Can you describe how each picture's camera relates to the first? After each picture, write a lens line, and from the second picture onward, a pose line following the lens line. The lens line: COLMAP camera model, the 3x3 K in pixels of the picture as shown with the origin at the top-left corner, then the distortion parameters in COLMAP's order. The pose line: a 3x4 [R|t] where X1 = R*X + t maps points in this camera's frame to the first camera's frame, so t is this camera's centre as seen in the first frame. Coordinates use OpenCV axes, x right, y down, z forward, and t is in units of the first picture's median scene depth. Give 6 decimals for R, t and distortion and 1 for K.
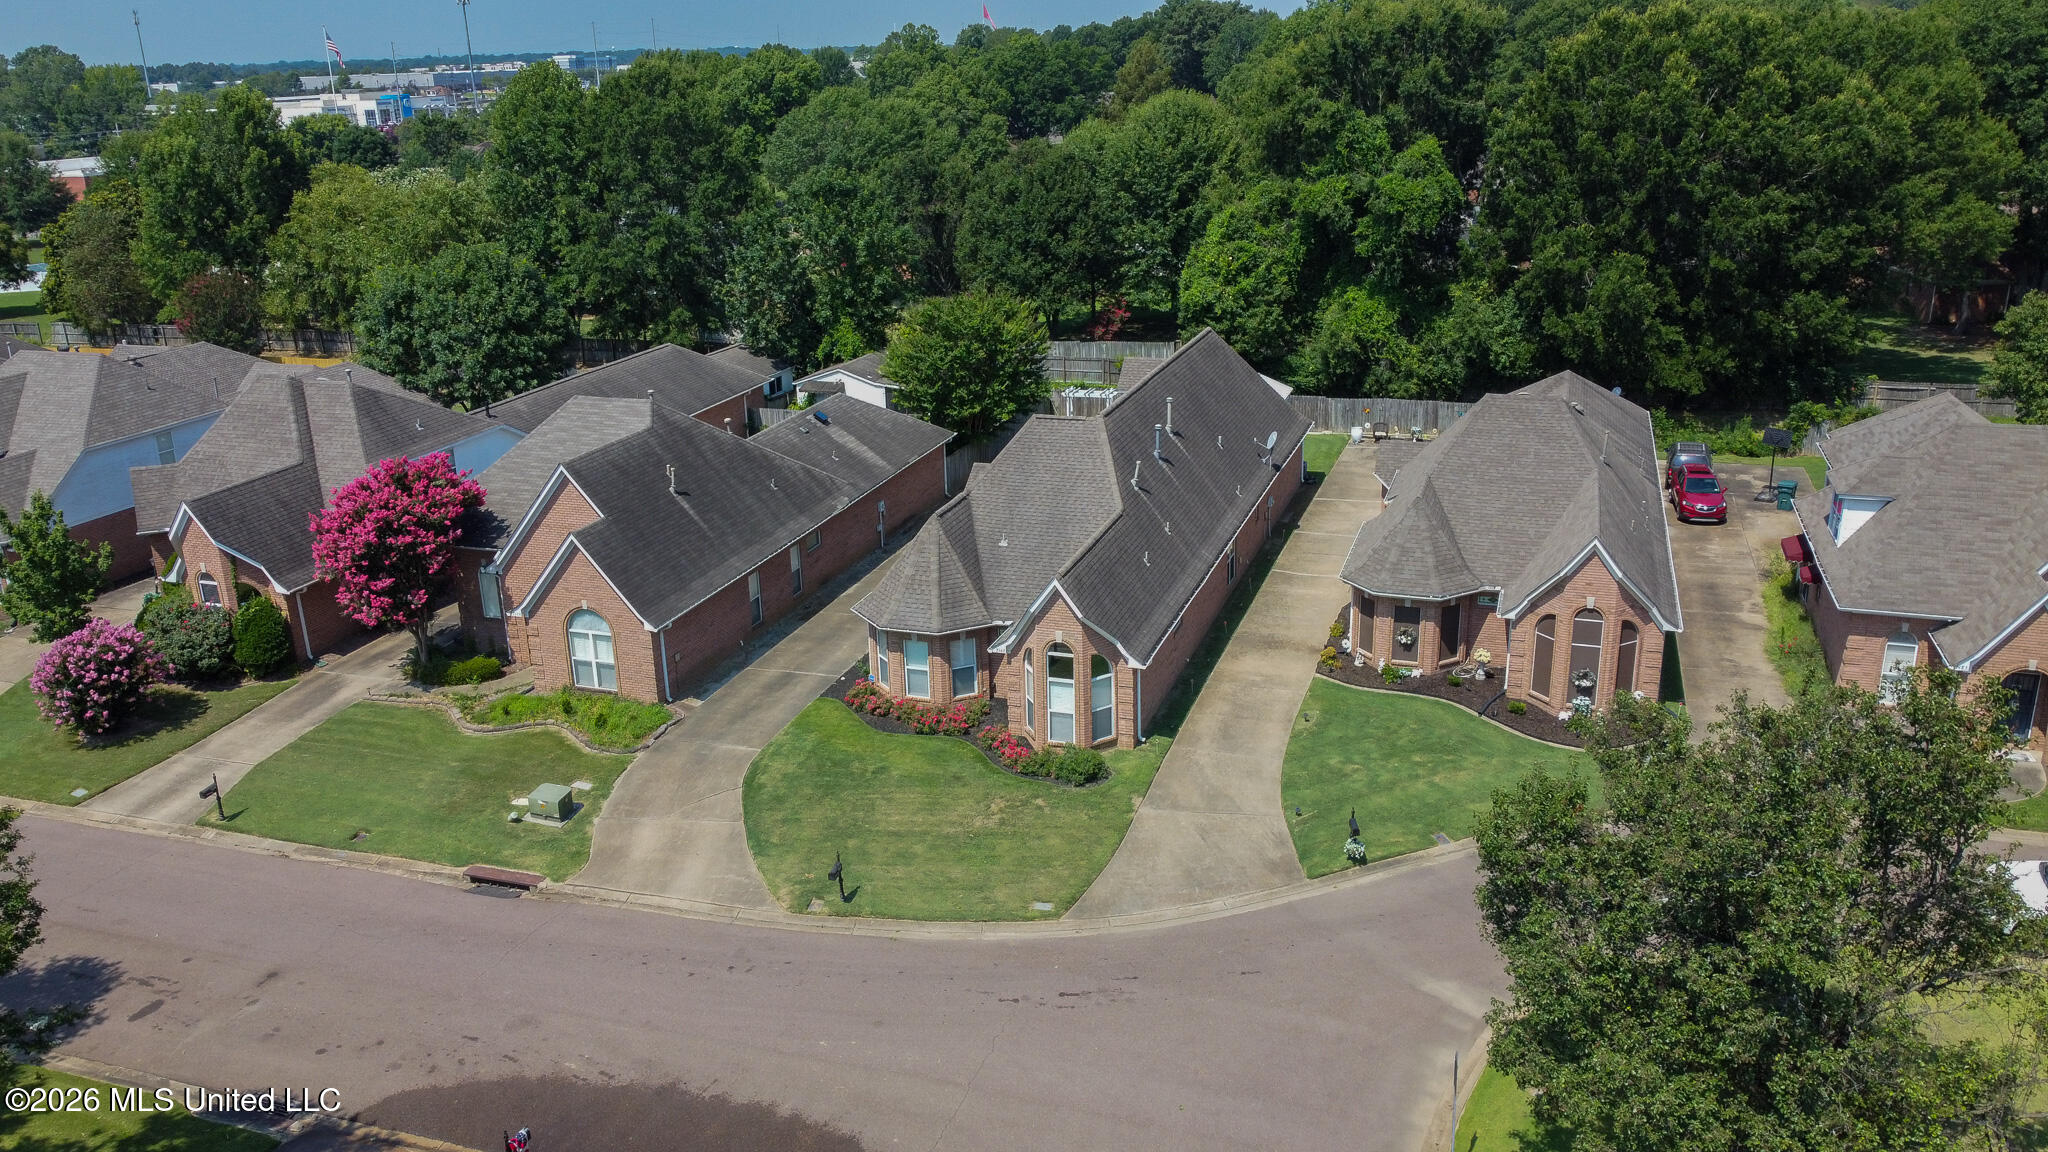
lens RADIAL K [[1547.8, 0, 1019.7], [0, 1547.8, 566.3], [0, 0, 1]] dist [-0.001039, -0.012954]
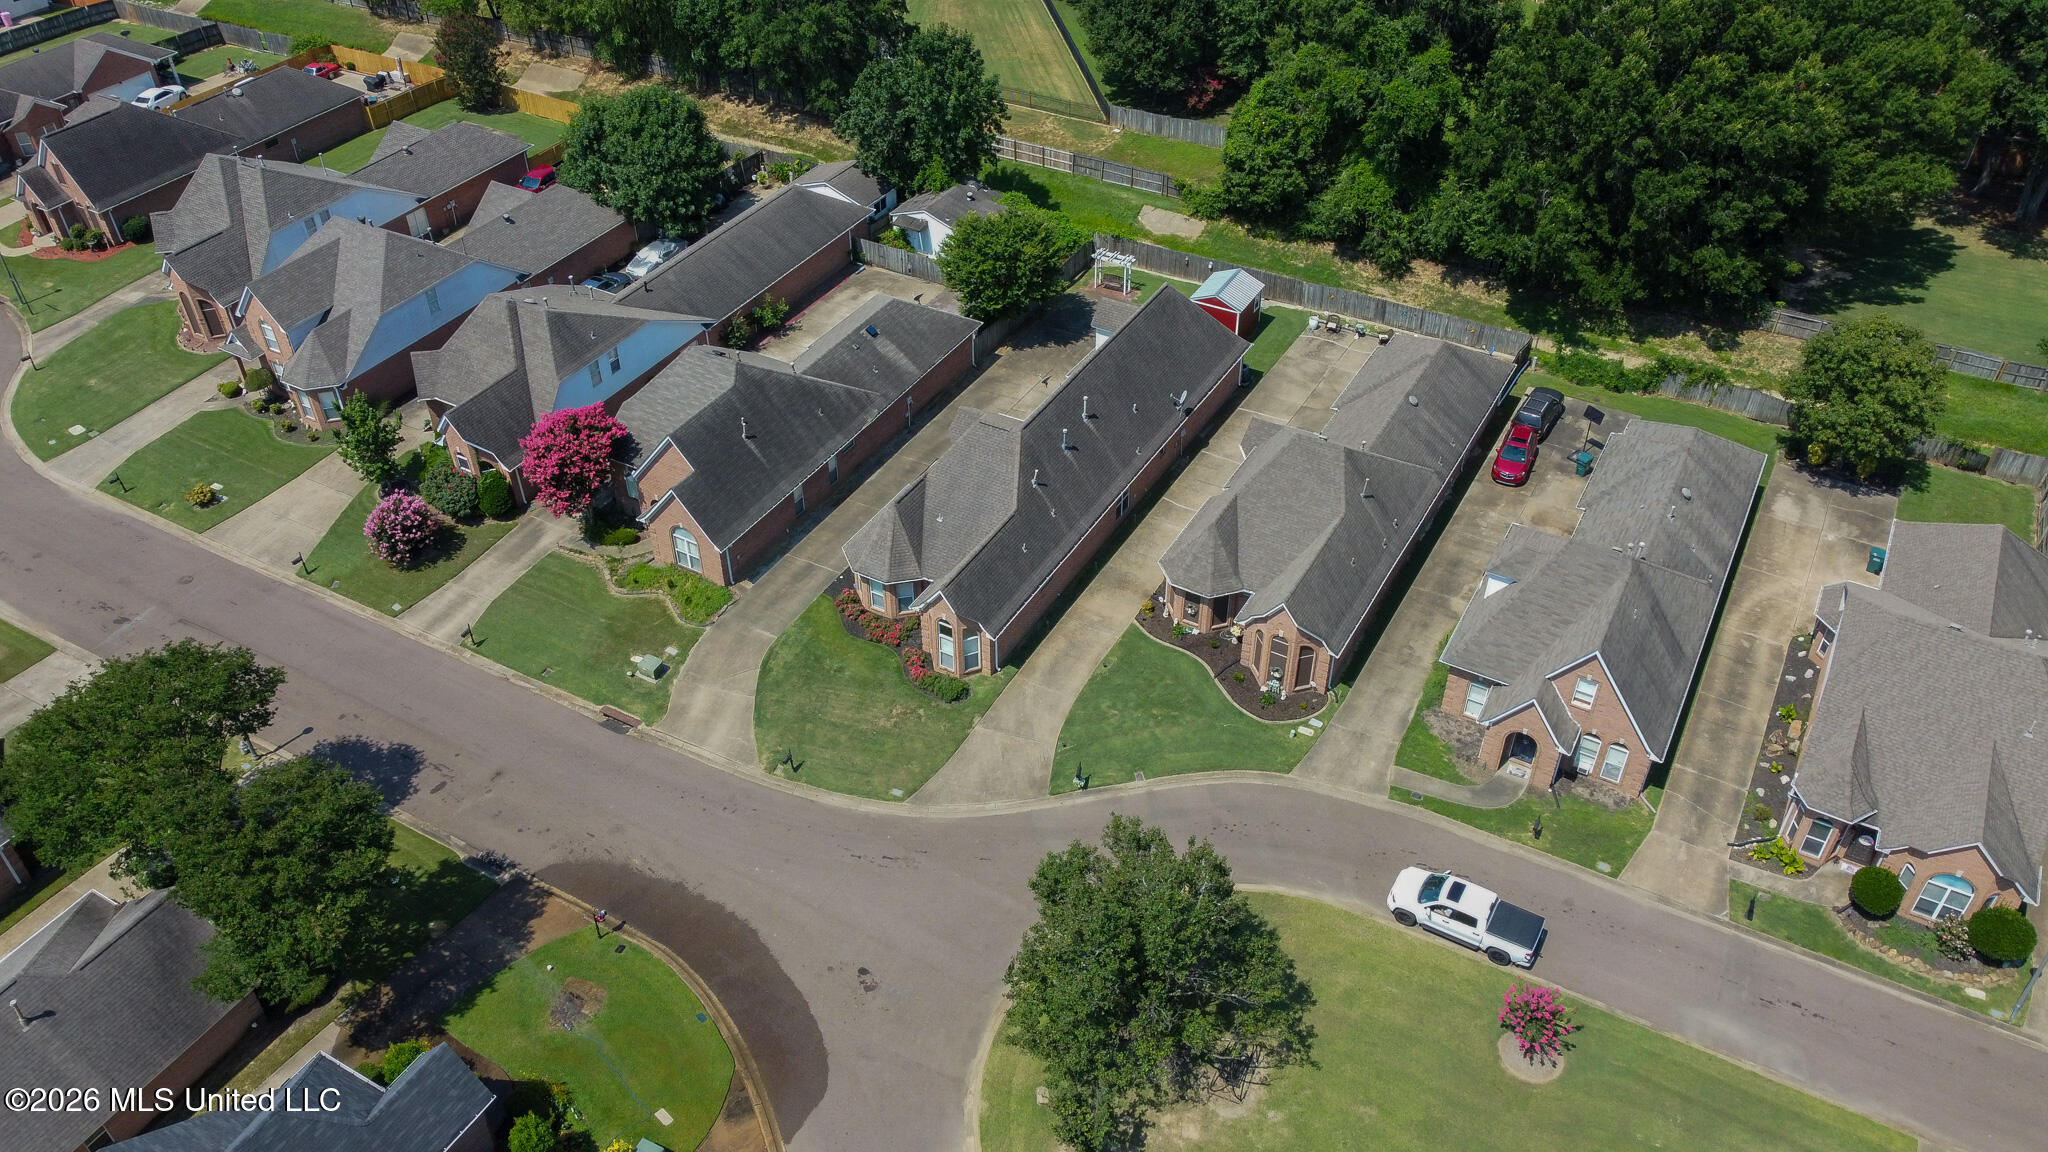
lens RADIAL K [[1547.8, 0, 1019.9], [0, 1547.8, 568.0], [0, 0, 1]] dist [-0.001039, -0.012954]
pose [[0.982392, 0.134114, -0.130077, 0.276103], [-0.079142, 0.929388, 0.360520, -0.533475], [0.169243, -0.343877, 0.923637, -0.435053]]
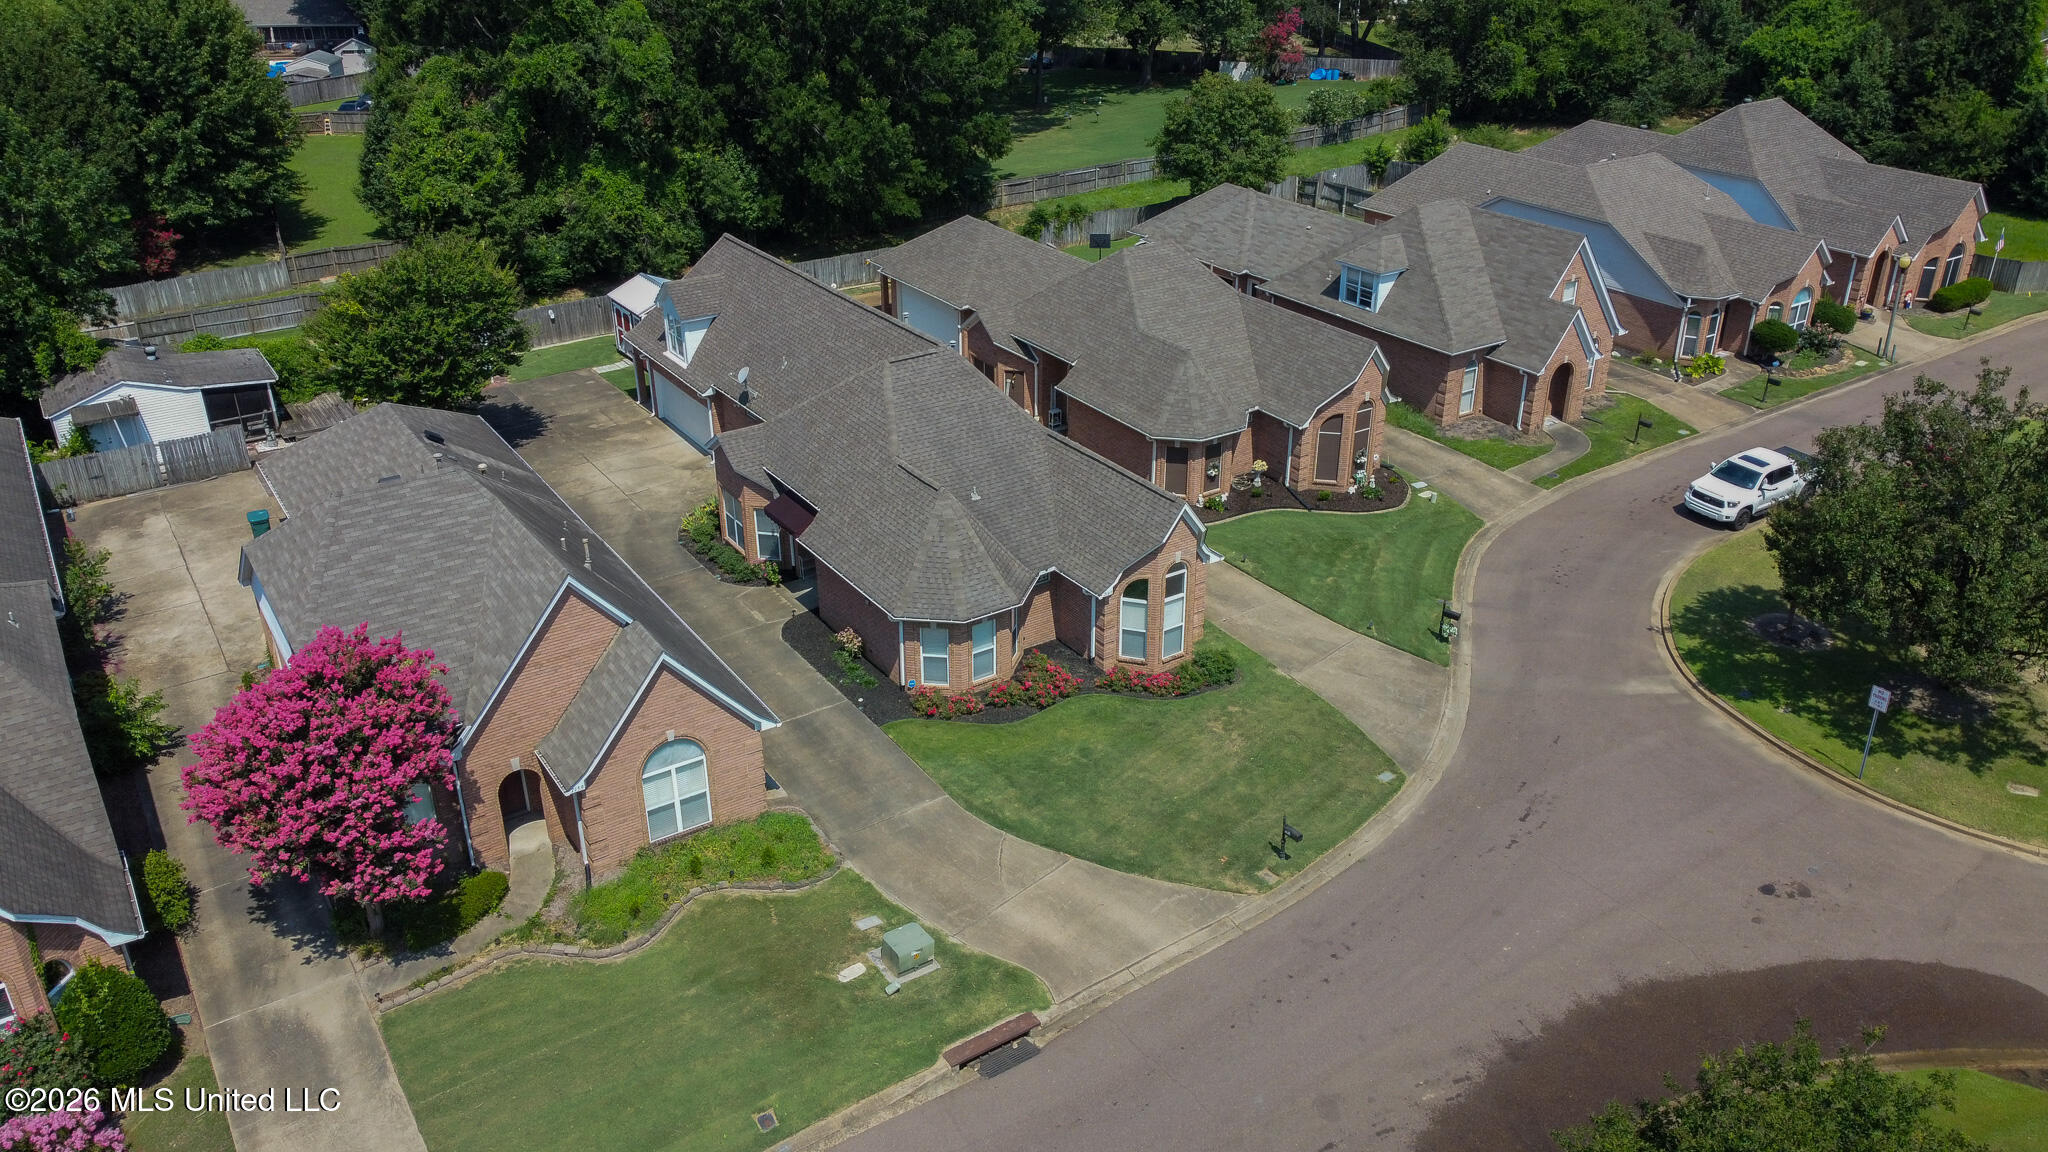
lens RADIAL K [[1547.8, 0, 1020.1], [0, 1547.8, 566.2], [0, 0, 1]] dist [-0.001039, -0.012954]
pose [[0.606848, -0.330231, 0.722968, -0.689692], [0.241253, 0.943219, 0.228332, -0.183488], [-0.757319, 0.035855, 0.652060, 0.362808]]
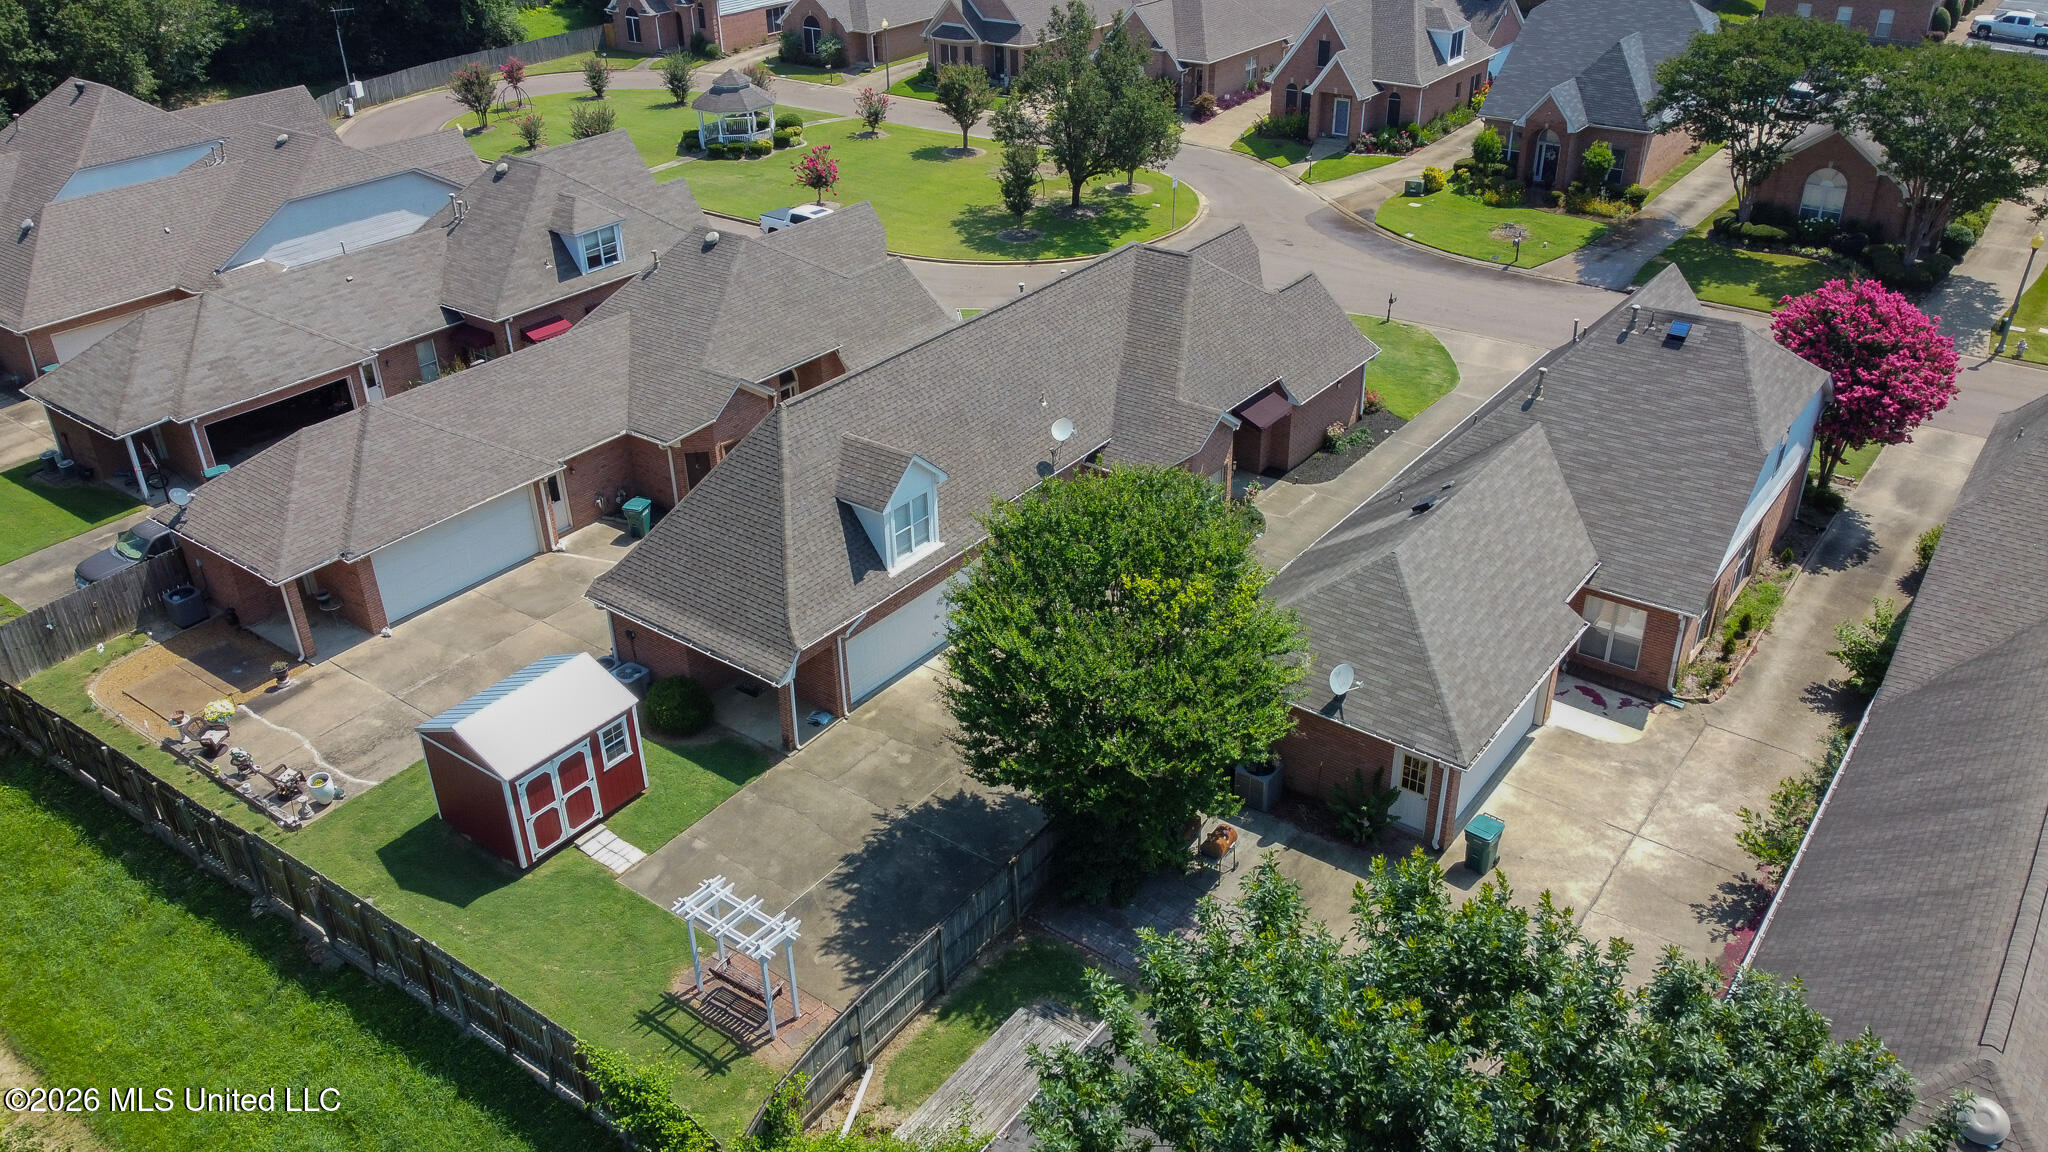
lens RADIAL K [[1547.8, 0, 1019.2], [0, 1547.8, 577.5], [0, 0, 1]] dist [-0.001039, -0.012954]
pose [[-0.948421, -0.109598, 0.297465, -0.212031], [0.148699, 0.674905, 0.722766, -0.725976], [-0.279975, 0.729720, -0.623797, 1.901999]]
